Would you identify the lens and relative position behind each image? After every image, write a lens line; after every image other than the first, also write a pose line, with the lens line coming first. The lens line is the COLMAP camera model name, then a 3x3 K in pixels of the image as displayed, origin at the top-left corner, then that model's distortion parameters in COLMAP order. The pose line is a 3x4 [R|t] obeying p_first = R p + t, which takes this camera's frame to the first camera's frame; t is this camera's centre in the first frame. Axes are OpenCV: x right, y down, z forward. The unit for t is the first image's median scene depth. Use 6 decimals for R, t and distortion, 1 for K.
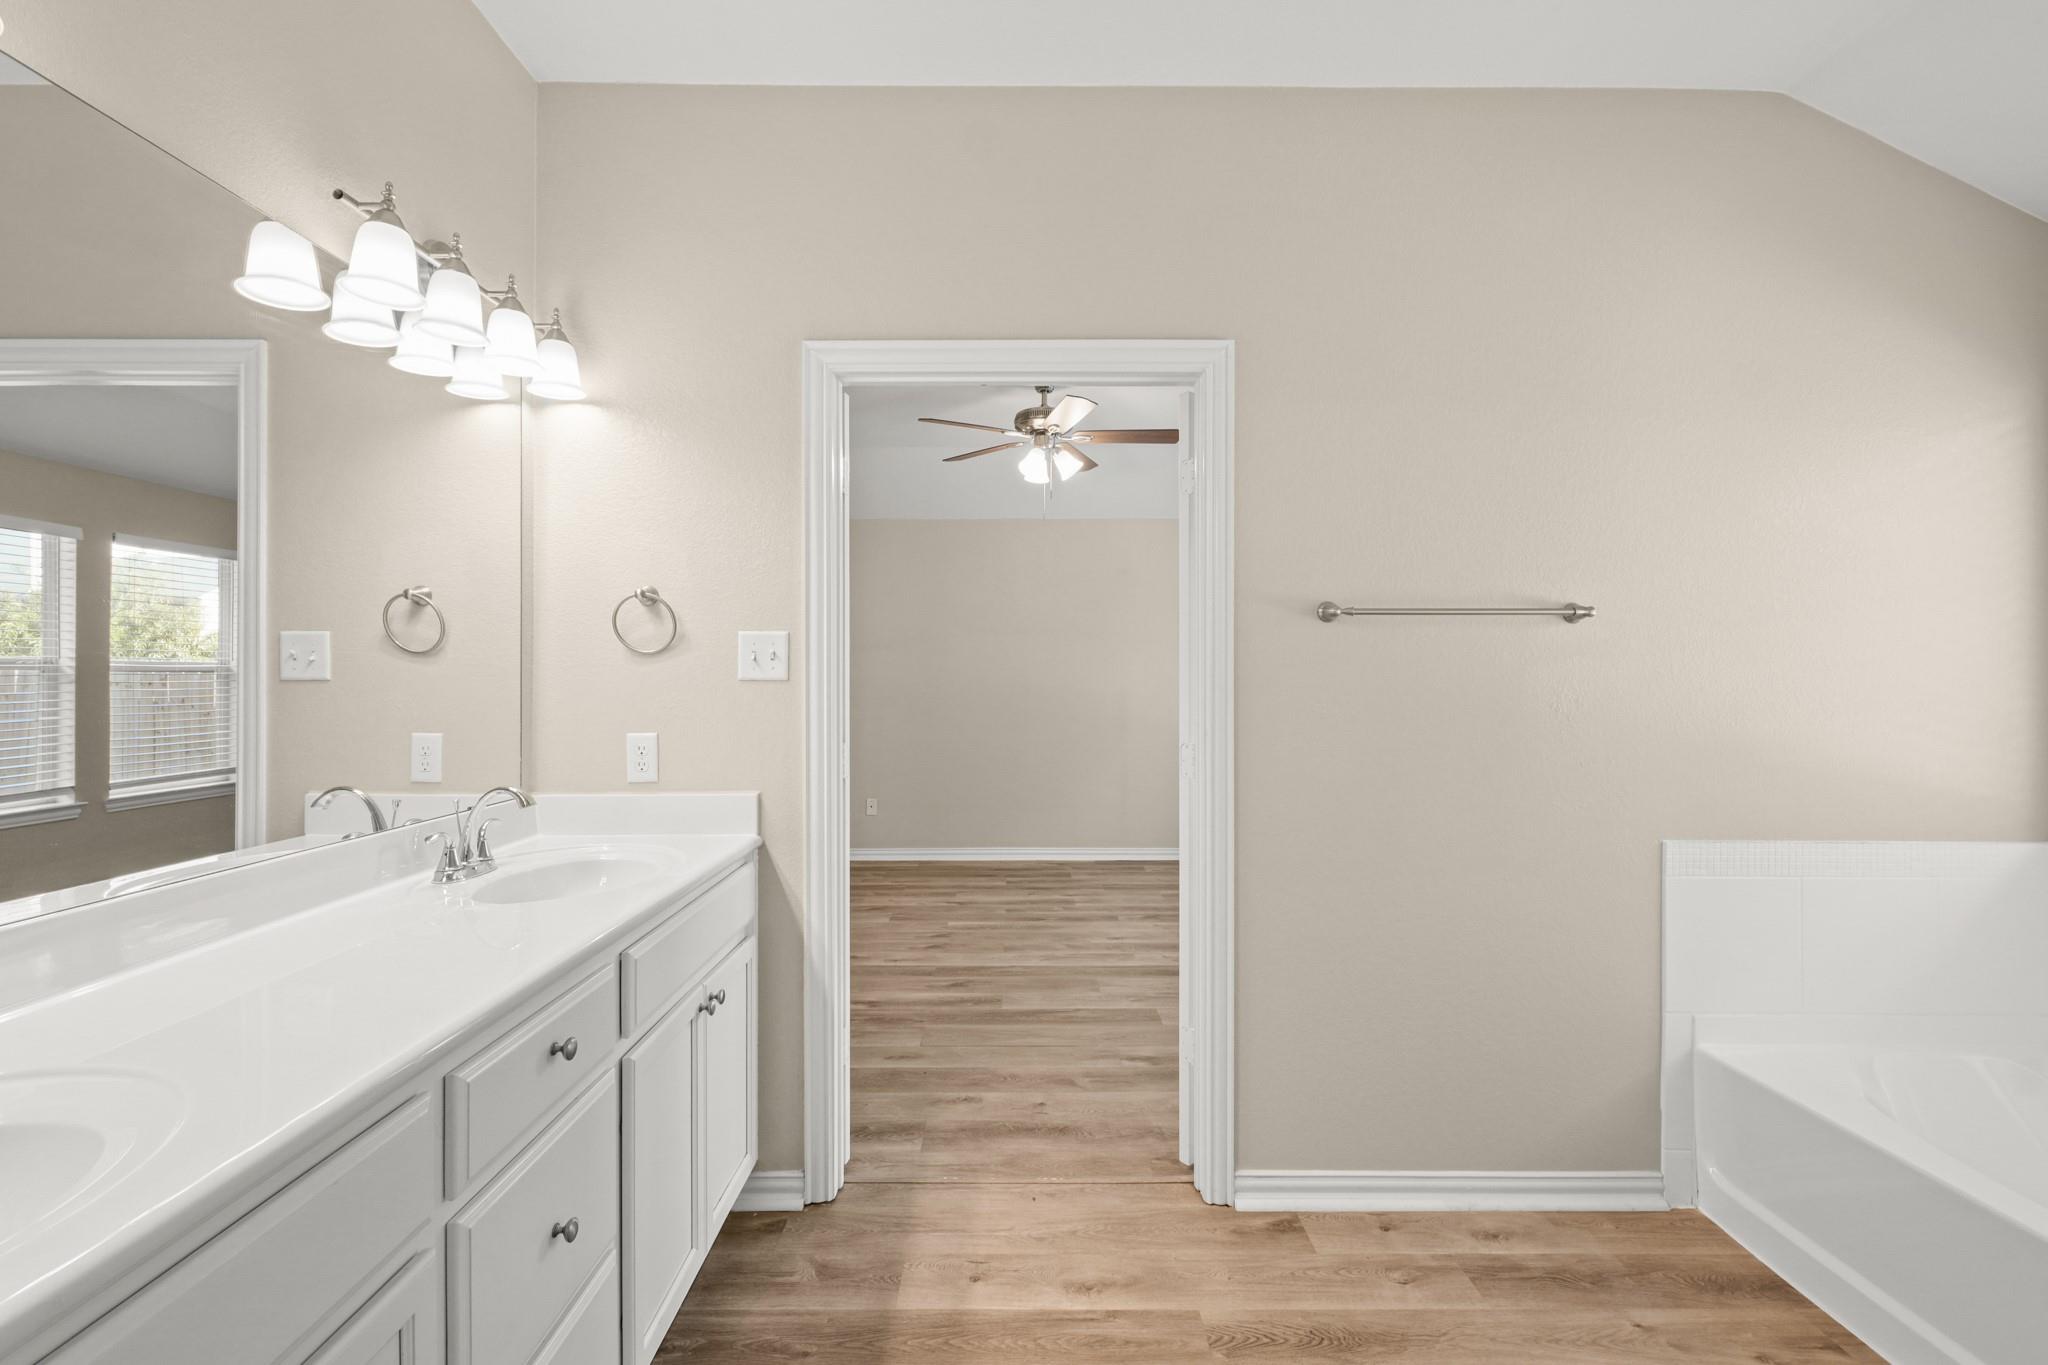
lens RADIAL K [[920.8, 0, 1021.5], [0, 920.8, 678.3], [0, 0, 1]] dist [0.004469, 0.000868]
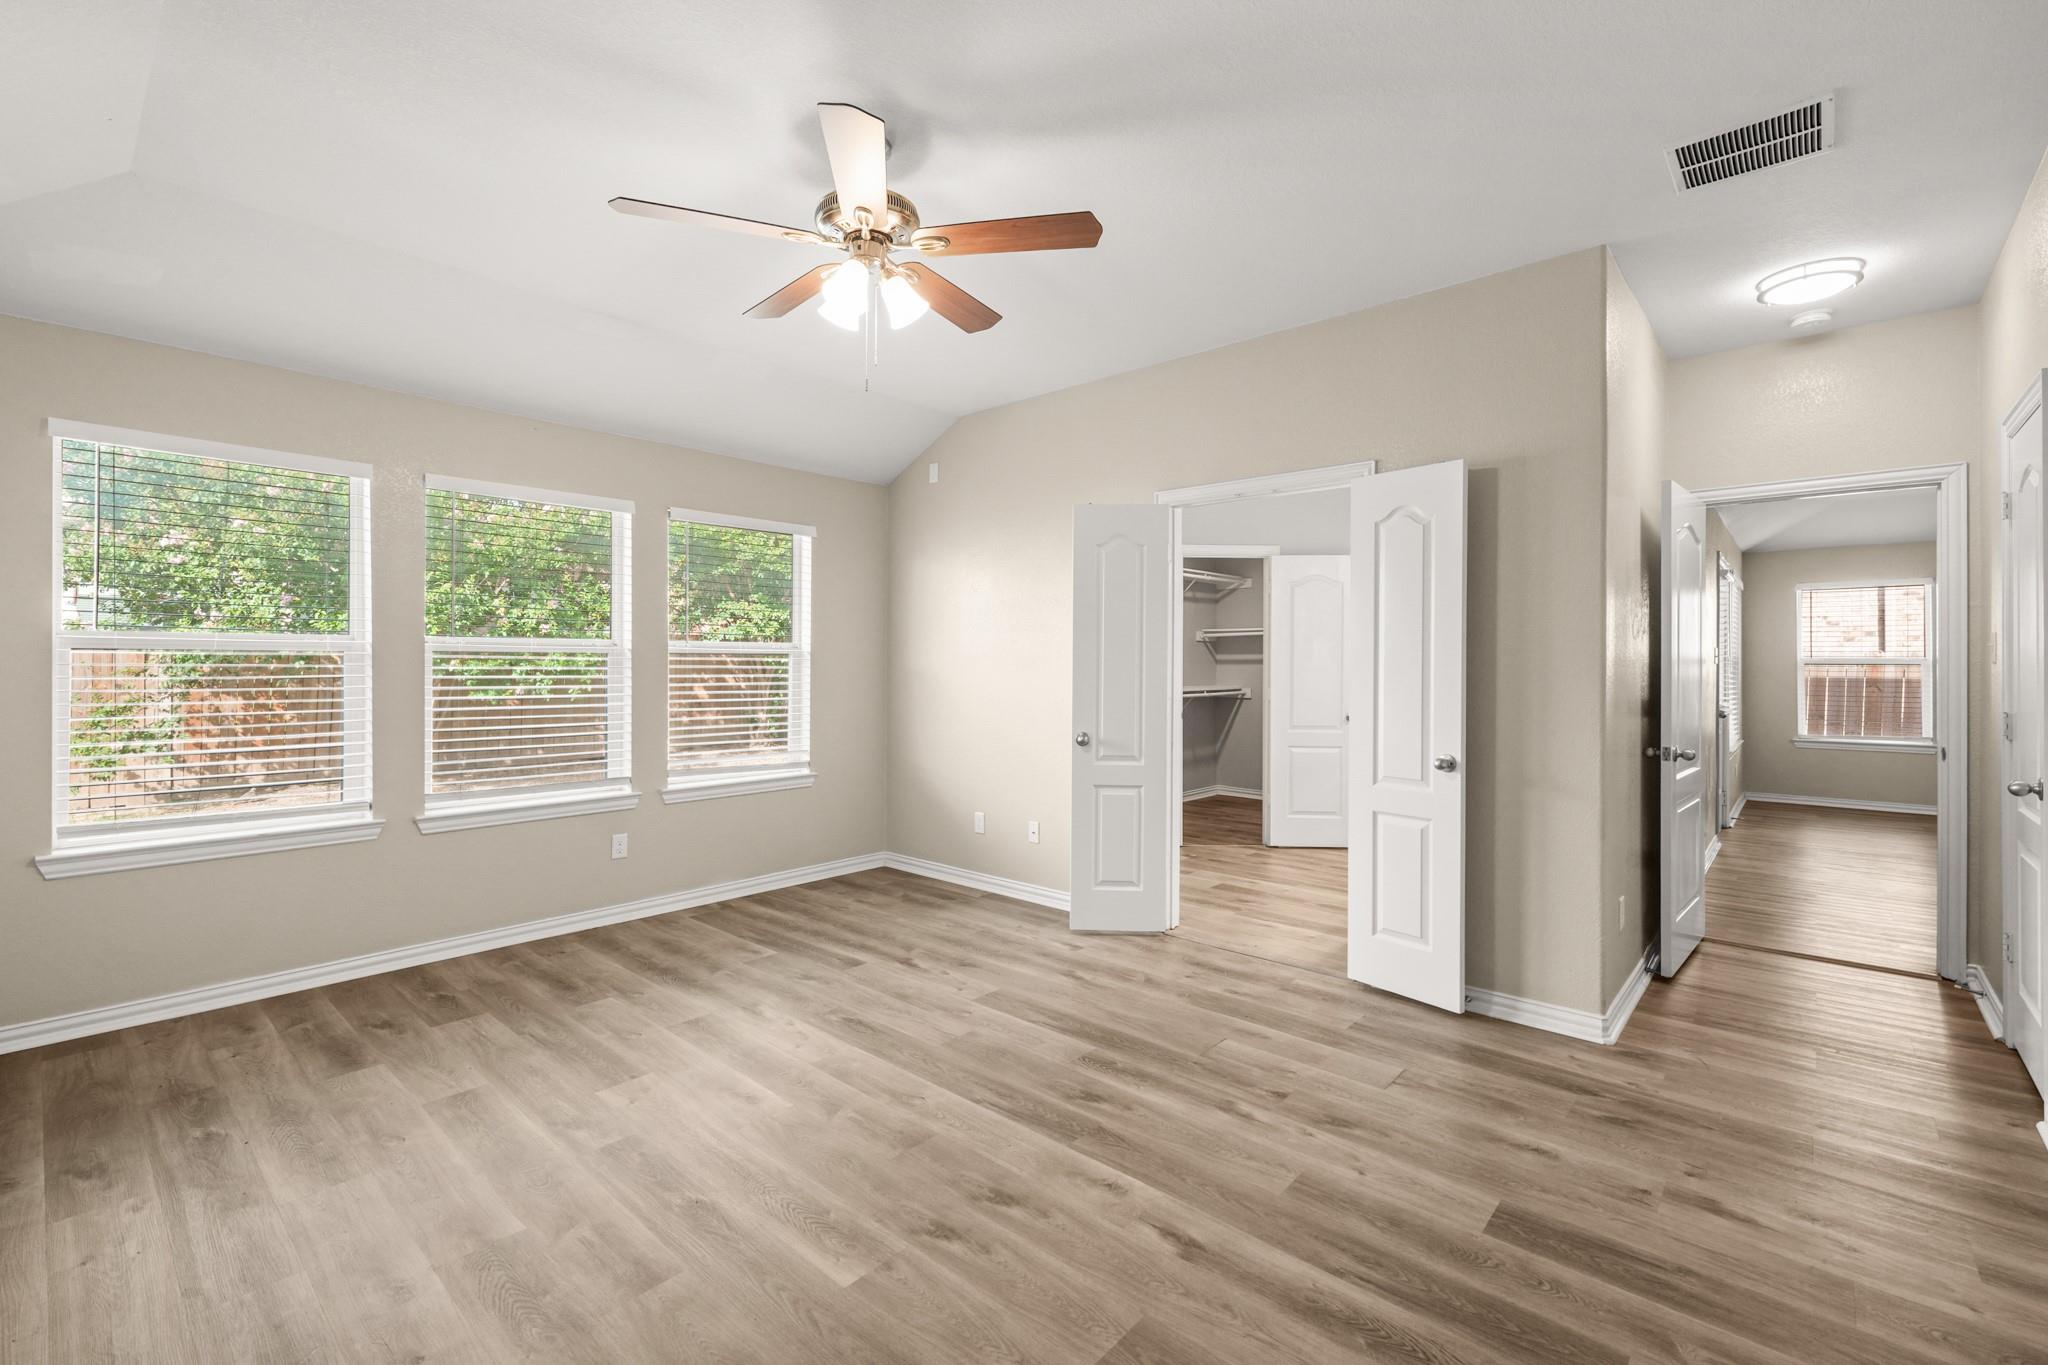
lens RADIAL K [[877.9, 0, 1026.3], [0, 877.9, 673.5], [0, 0, 1]] dist [0.003182, -0.000820]
pose [[-0.745349, 0.005822, 0.666649, -0.536422], [0.008161, 0.999967, 0.000391, 0.017626], [-0.666624, 0.005732, -0.745372, 1.725703]]
